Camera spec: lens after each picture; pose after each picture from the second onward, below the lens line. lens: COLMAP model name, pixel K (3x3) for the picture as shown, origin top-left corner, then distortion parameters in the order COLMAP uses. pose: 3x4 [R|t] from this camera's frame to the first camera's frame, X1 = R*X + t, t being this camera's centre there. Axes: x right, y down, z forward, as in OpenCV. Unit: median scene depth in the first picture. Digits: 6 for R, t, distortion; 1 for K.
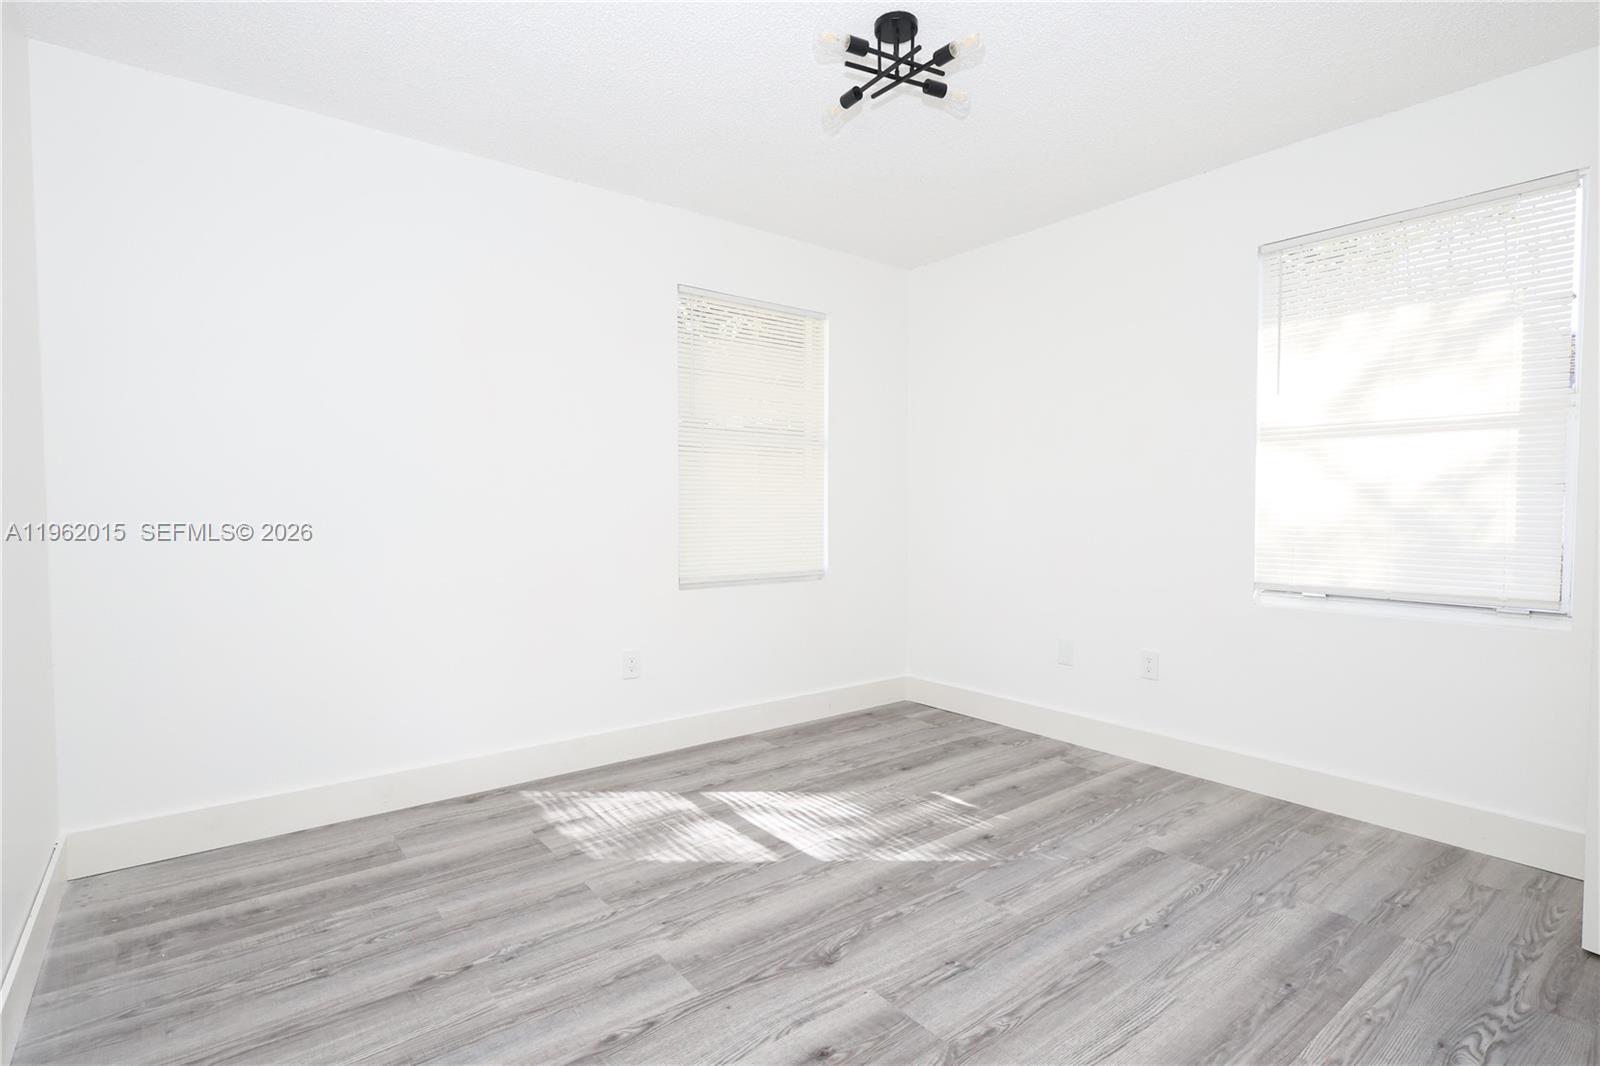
lens RADIAL K [[785.0, 0, 801.6], [0, 785.0, 530.2], [0, 0, 1]] dist [-0.000100, 0.000212]
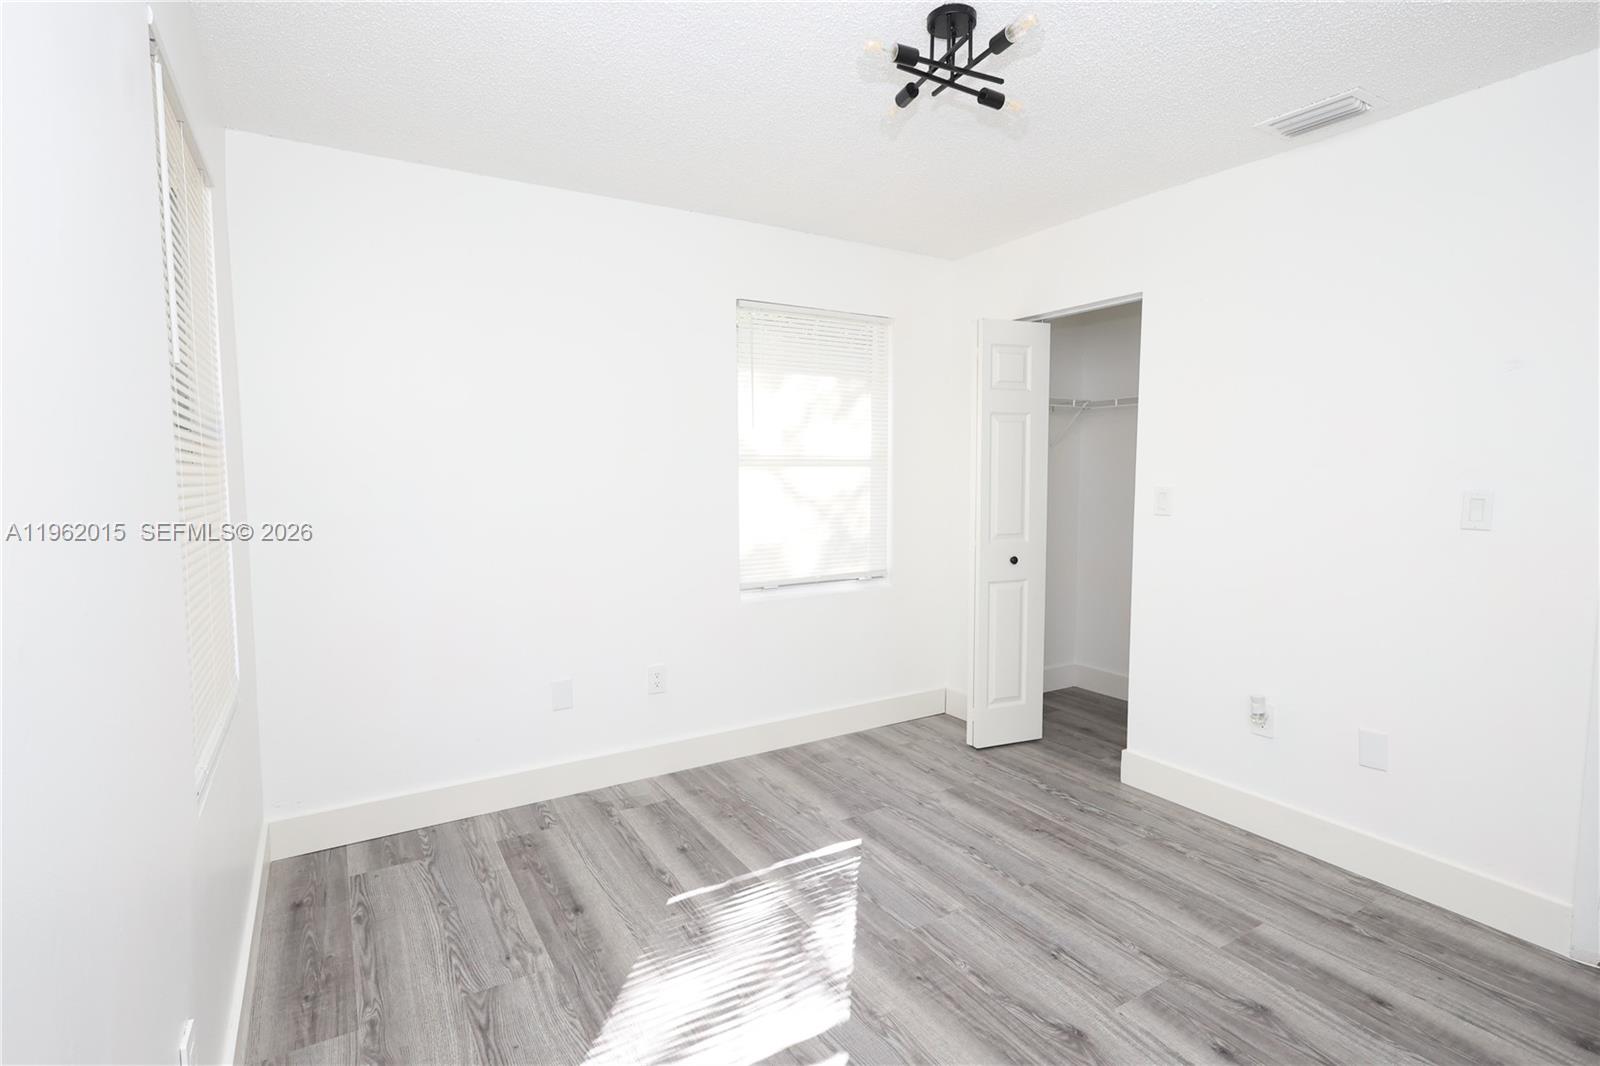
lens RADIAL K [[785.0, 0, 801.6], [0, 785.0, 530.2], [0, 0, 1]] dist [-0.000100, 0.000212]
pose [[0.110437, -0.076204, 0.990957, -0.635156], [0.033523, 0.996775, 0.072915, -0.106006], [-0.993318, 0.025167, 0.112636, 0.839240]]
